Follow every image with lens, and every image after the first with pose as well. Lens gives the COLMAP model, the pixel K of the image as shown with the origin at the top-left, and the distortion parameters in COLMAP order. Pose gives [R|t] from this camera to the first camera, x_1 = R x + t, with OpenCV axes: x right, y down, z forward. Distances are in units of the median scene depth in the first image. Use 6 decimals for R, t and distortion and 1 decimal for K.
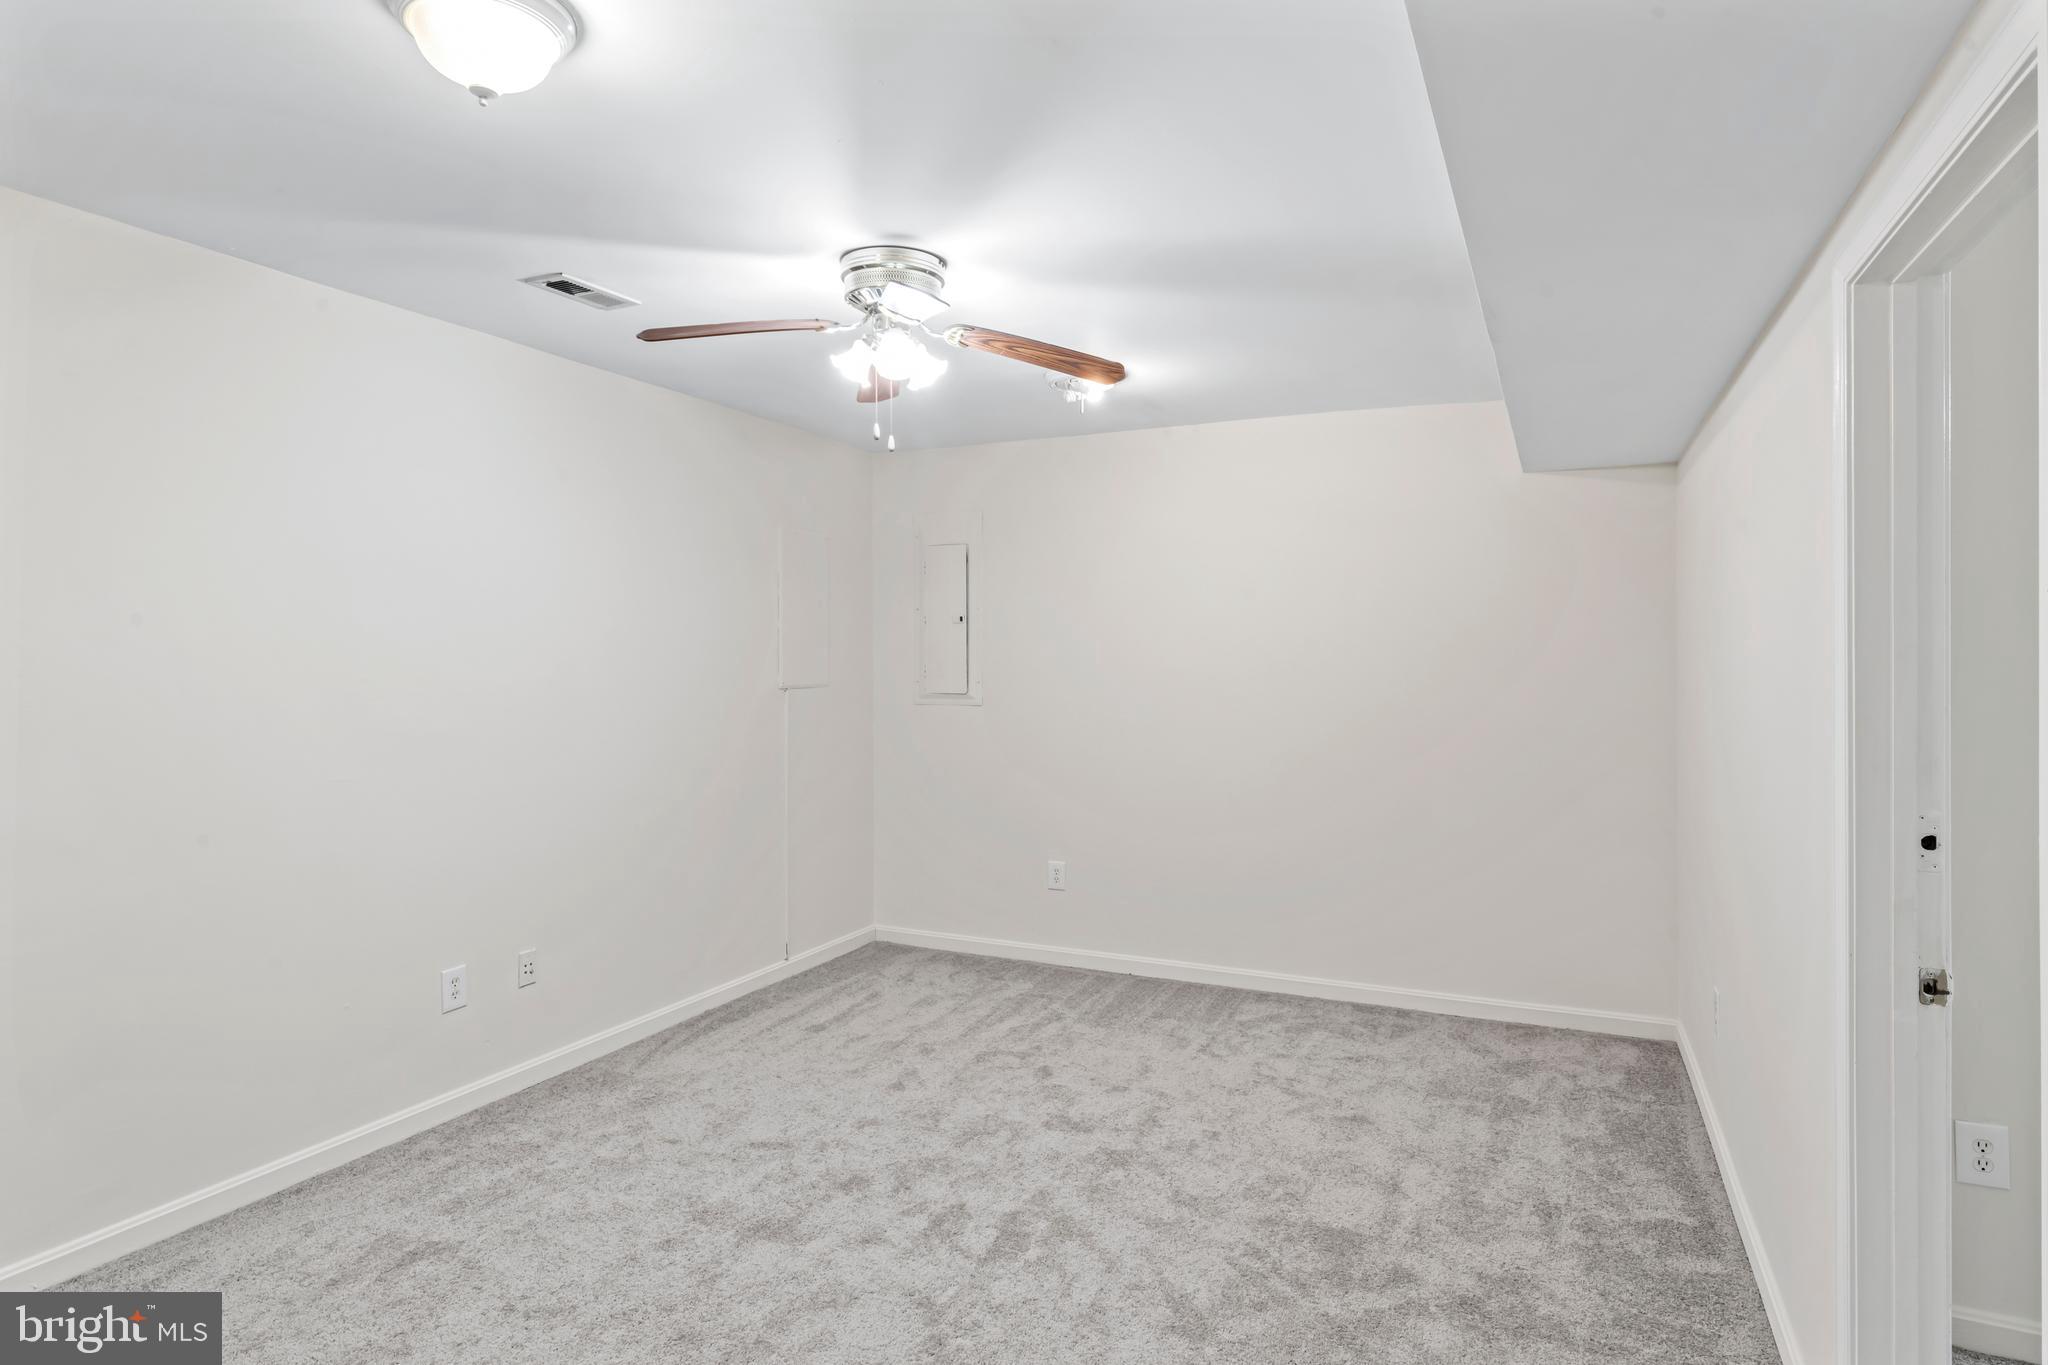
lens RADIAL K [[1113.4, 0, 1025.5], [0, 1113.4, 682.6], [0, 0, 1]] dist [0.004414, -0.000380]
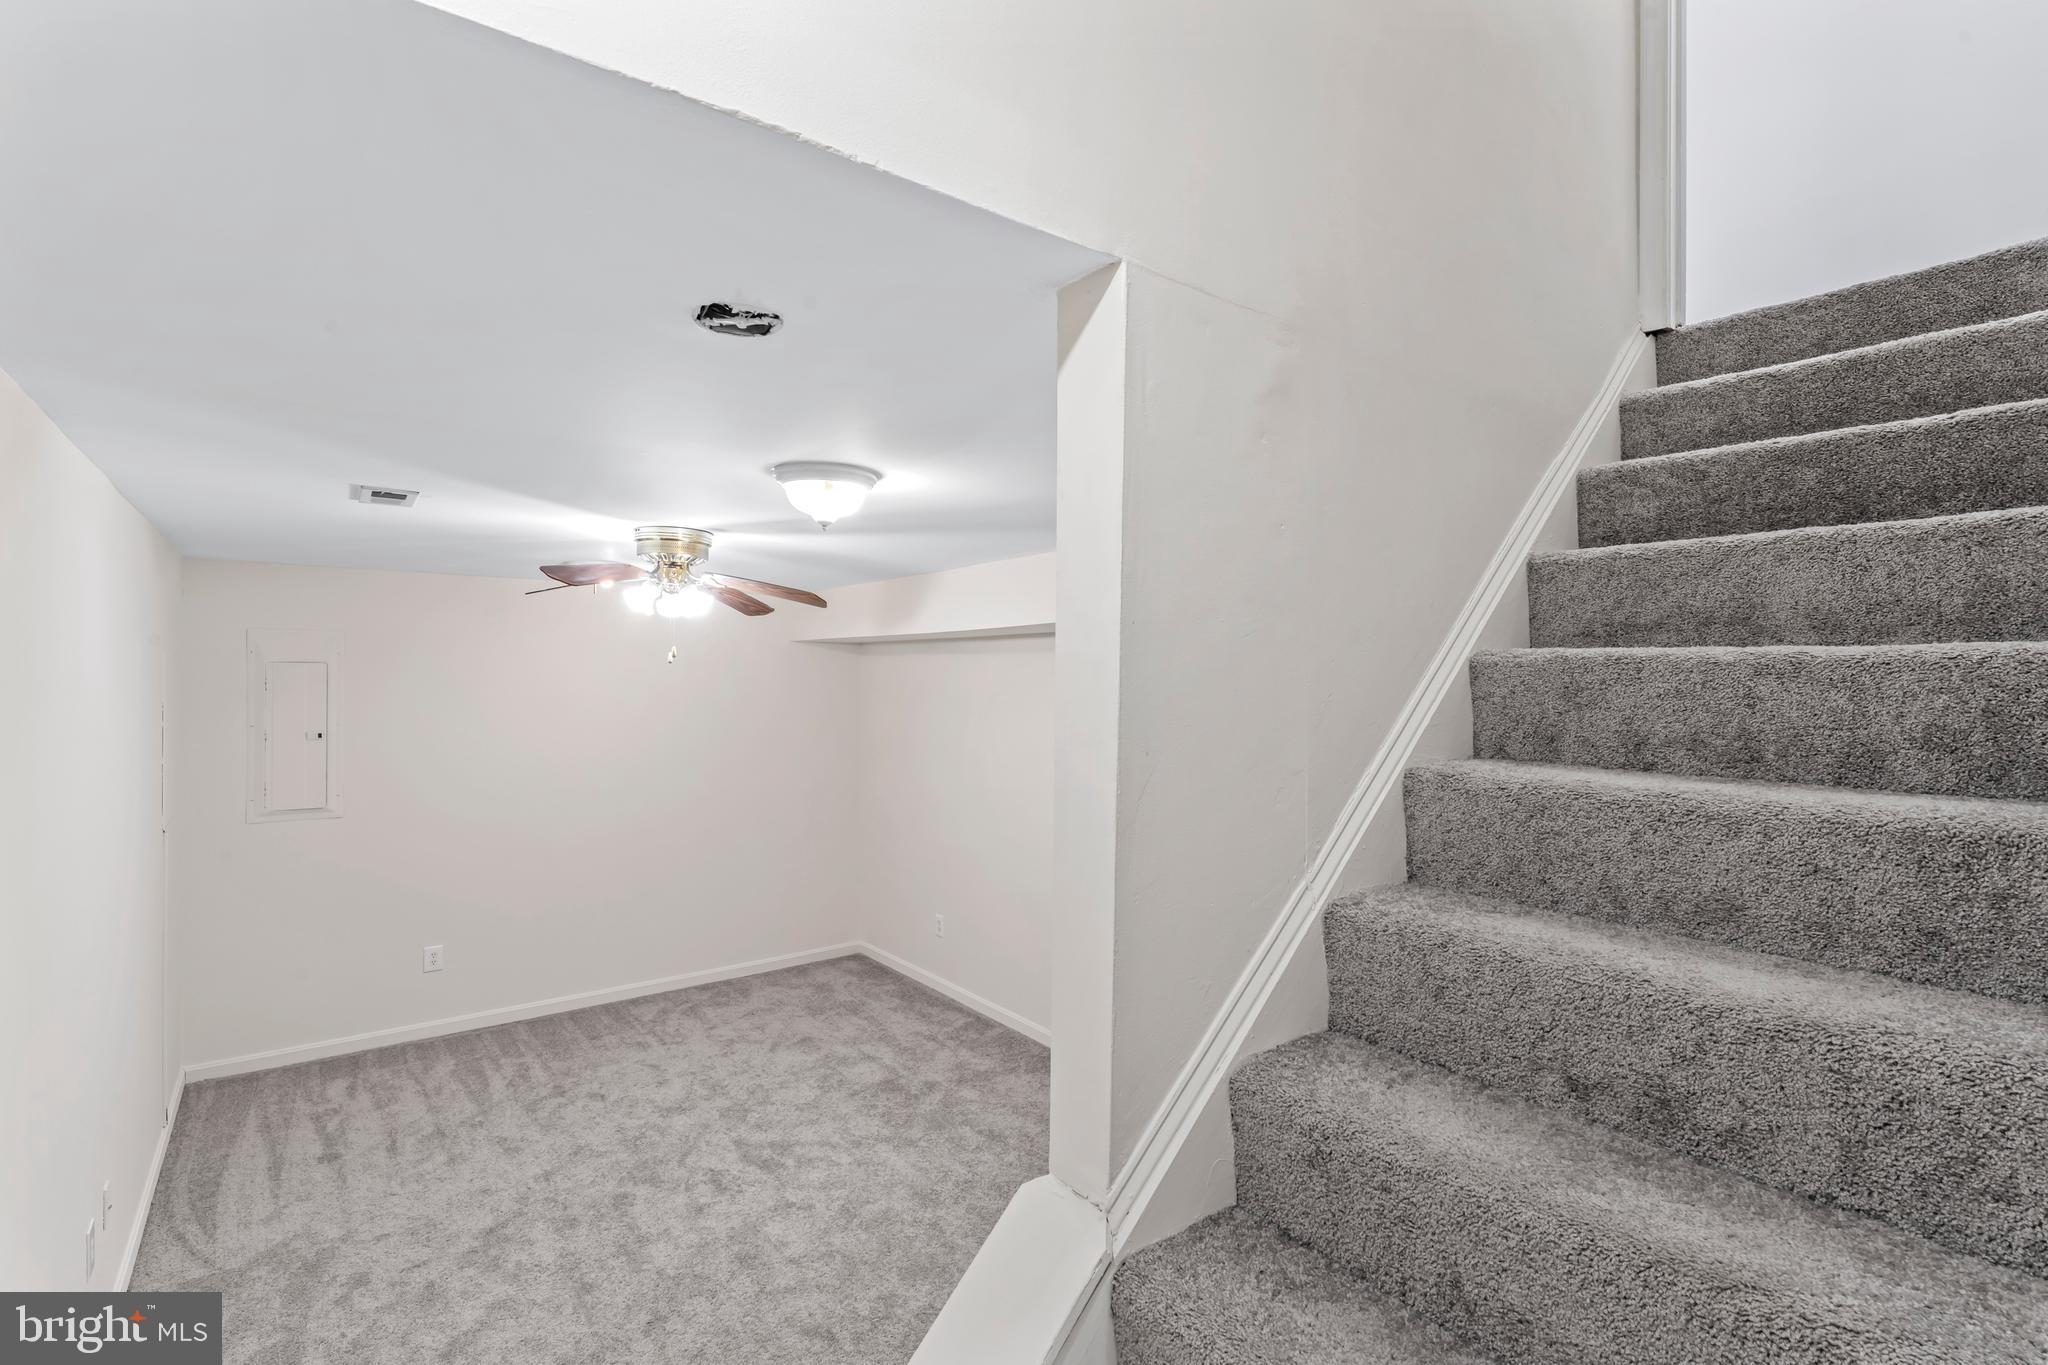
lens RADIAL K [[902.7, 0, 1036.2], [0, 902.7, 686.5], [0, 0, 1]] dist [0.000214, -0.001150]
pose [[0.465825, -0.001864, 0.884875, -0.719641], [0.013921, 0.999889, -0.005222, -0.131691], [-0.884767, 0.014751, 0.465800, 0.026752]]
